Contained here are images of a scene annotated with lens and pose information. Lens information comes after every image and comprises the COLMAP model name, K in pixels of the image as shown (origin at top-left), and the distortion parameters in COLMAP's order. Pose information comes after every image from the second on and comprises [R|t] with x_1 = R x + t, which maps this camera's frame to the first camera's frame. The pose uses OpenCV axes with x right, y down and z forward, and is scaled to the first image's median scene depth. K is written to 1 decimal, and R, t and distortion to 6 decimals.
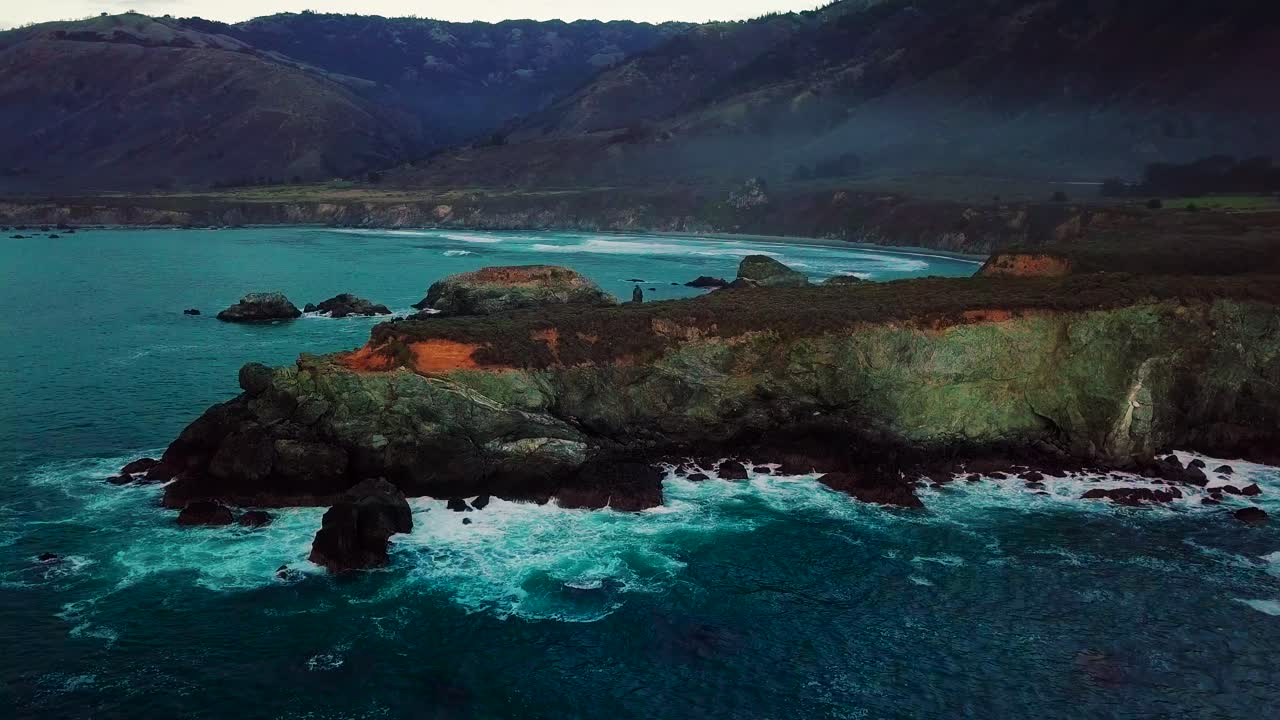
lens RADIAL K [[1007.4, 0, 640.0], [0, 1007.4, 360.0], [0, 0, 1]] dist [-0.005951, -0.012729]
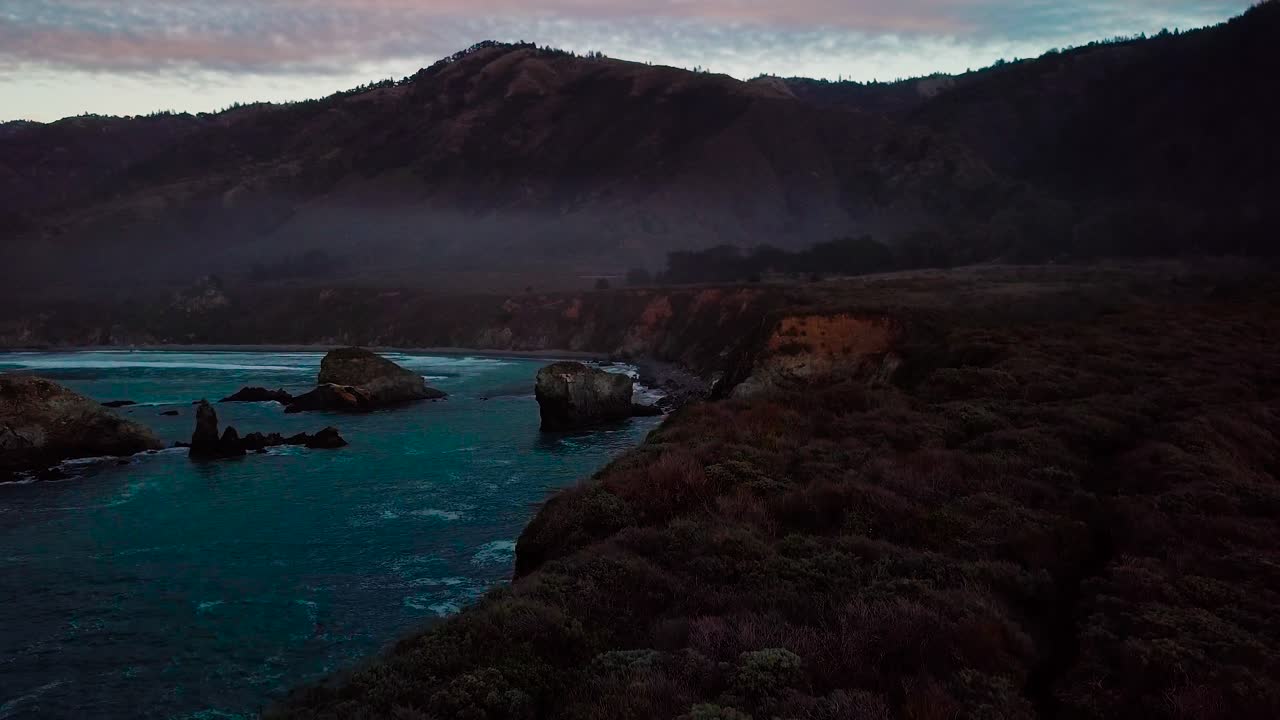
lens RADIAL K [[1007.4, 0, 640.0], [0, 1007.4, 360.0], [0, 0, 1]] dist [-0.005951, -0.012729]
pose [[0.836500, -0.044557, 0.546152, -0.037281], [0.108930, 0.990318, -0.086047, -0.009730], [-0.537030, 0.131471, 0.833255, 0.170426]]
